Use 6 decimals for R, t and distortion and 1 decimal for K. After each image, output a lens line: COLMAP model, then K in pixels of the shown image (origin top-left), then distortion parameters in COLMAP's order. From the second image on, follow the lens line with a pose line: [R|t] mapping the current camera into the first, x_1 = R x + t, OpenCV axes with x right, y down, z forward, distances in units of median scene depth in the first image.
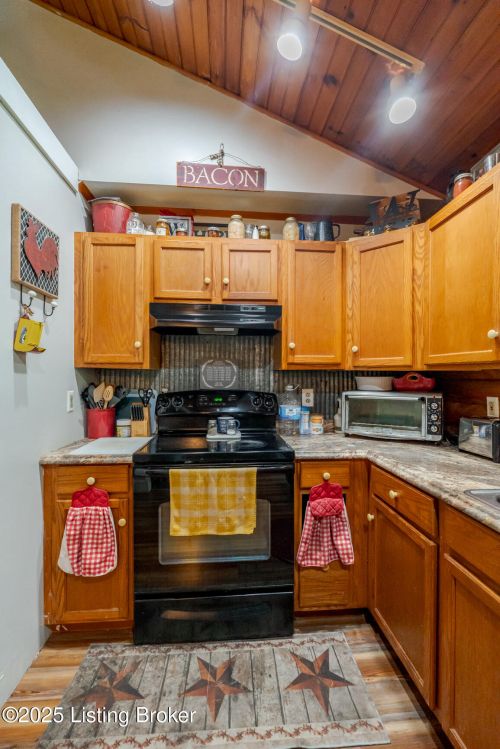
lens RADIAL K [[336.3, 0, 263.9], [0, 336.3, 394.1], [0, 0, 1]] dist [-0.002876, 0.000520]
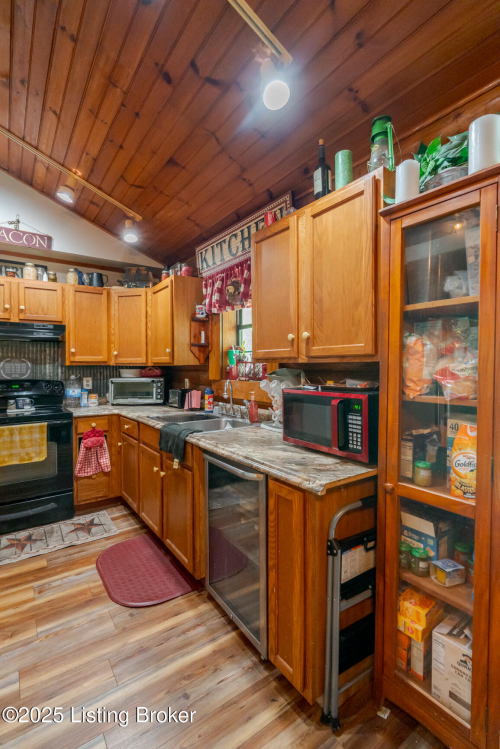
lens RADIAL K [[329.9, 0, 264.5], [0, 329.9, 370.5], [0, 0, 1]] dist [-0.004323, 0.000357]
pose [[0.853340, -0.013737, 0.521174, 0.043202], [0.034636, 0.998938, -0.030382, 0.030513], [-0.520203, 0.043978, 0.852910, -0.824467]]
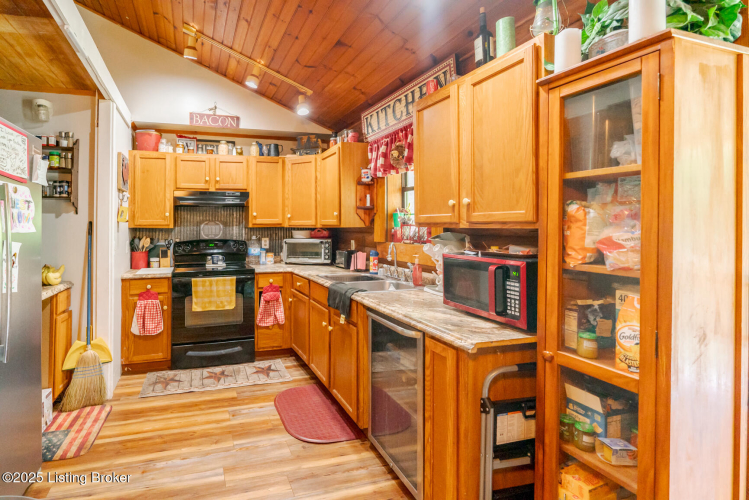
lens RADIAL K [[361.5, 0, 314.5], [0, 361.5, 219.4], [0, 0, 1]] dist [-0.000403, 0.000582]
pose [[0.978437, -0.003237, 0.206519, -0.004667], [0.017605, 0.997545, -0.067772, 0.022748], [-0.205793, 0.069947, 0.976093, -0.991718]]
